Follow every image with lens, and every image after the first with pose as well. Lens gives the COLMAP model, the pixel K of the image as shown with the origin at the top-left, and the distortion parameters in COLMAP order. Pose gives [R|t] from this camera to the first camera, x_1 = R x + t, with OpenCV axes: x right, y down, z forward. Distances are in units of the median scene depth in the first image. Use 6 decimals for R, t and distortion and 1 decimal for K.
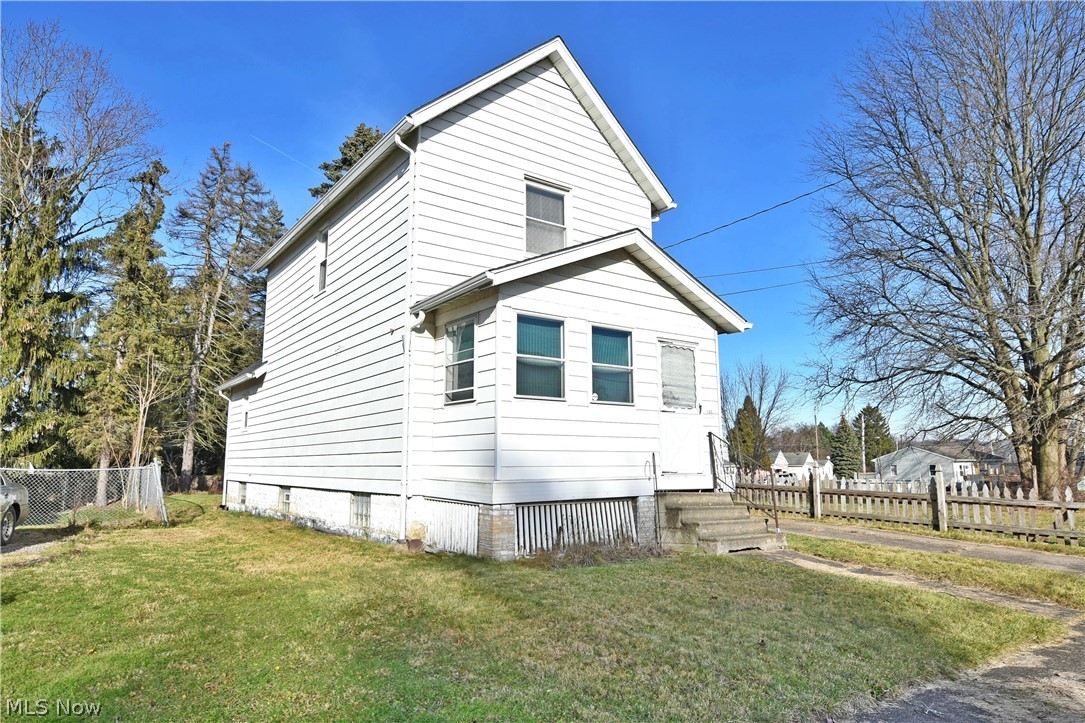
lens RADIAL K [[658.5, 0, 542.2], [0, 658.5, 363.4], [0, 0, 1]] dist [-0.010403, -0.006517]
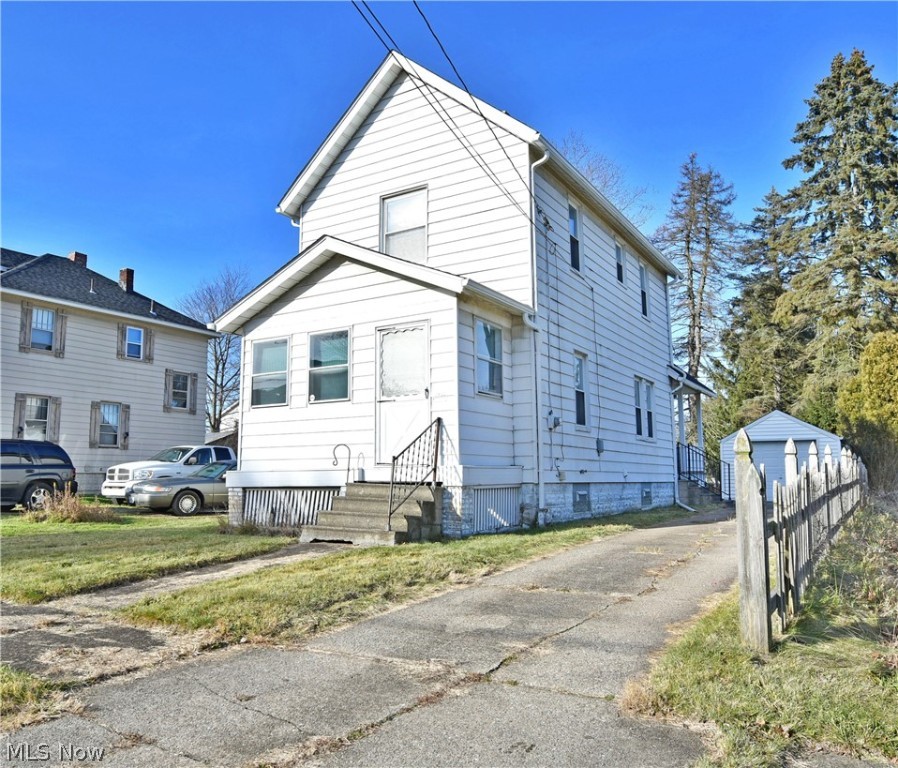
lens RADIAL K [[707.1, 0, 447.9], [0, 707.1, 384.7], [0, 0, 1]] dist [-0.008832, -0.000680]
pose [[0.379681, -0.123185, -0.916879, 1.285196], [0.144163, 0.986866, -0.072890, 0.150351], [0.913816, -0.104506, 0.392453, 0.738455]]
